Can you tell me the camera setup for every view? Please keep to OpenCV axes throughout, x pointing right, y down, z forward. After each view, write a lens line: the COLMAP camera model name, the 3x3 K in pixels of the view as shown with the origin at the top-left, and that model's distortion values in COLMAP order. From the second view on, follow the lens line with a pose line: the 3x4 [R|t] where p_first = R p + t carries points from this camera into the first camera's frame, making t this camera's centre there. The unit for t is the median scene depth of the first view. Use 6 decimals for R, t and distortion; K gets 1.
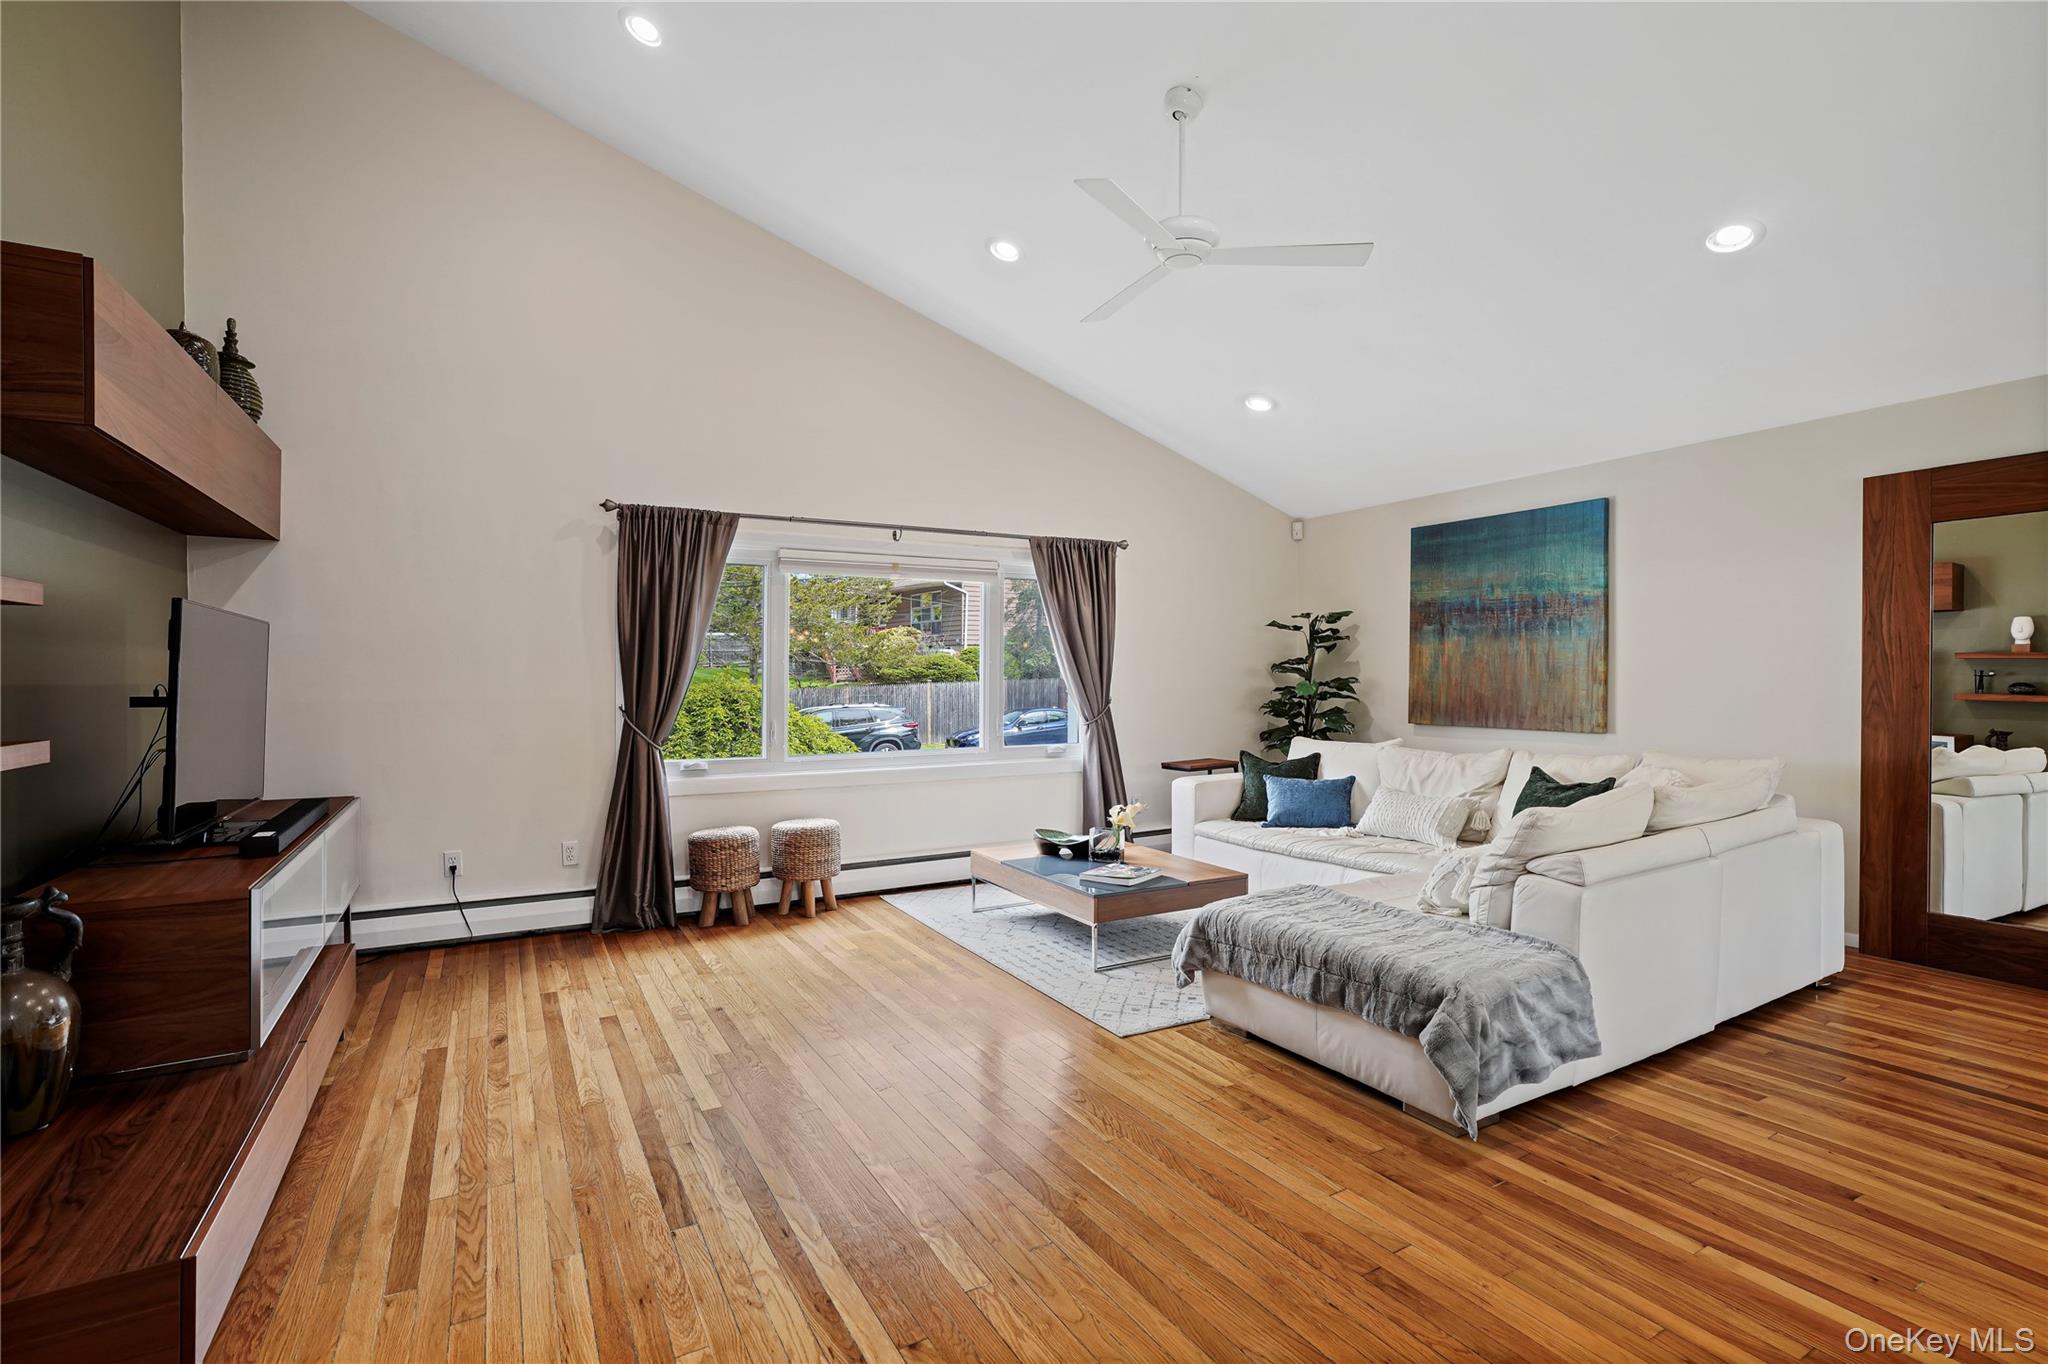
lens RADIAL K [[944.9, 0, 1045.3], [0, 944.9, 664.0], [0, 0, 1]] dist [-0.030186, 0.005911]
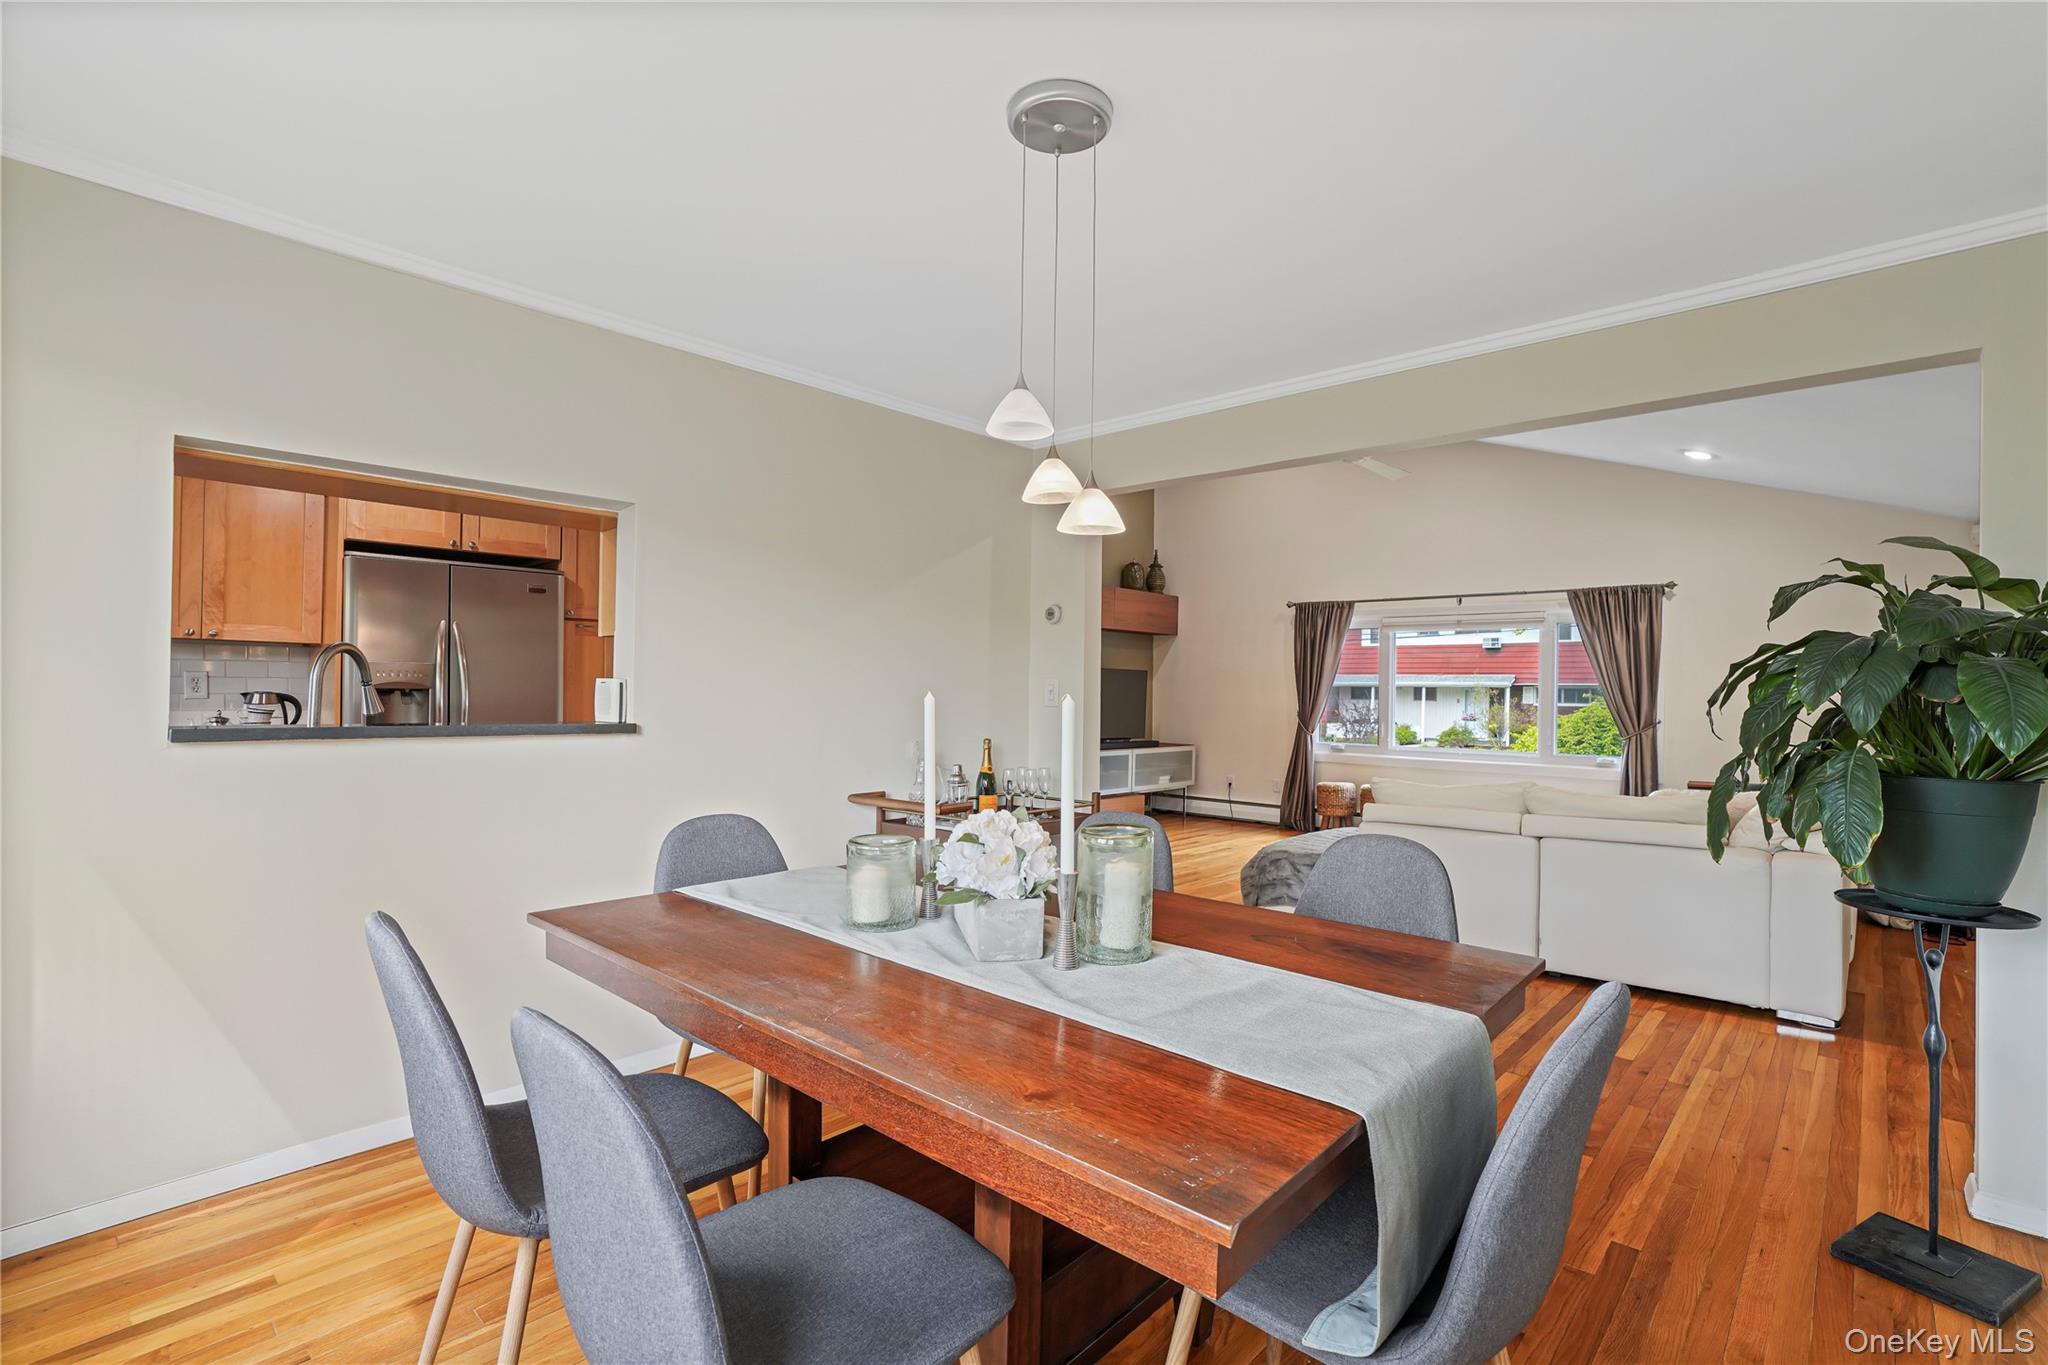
lens RADIAL K [[944.9, 0, 1022.4], [0, 944.9, 681.3], [0, 0, 1]] dist [-0.030186, 0.005911]
pose [[0.291073, 0.003193, -0.956696, 1.138661], [-0.005970, 0.999981, 0.001521, -0.012556], [0.956682, 0.005268, 0.291086, -0.066297]]
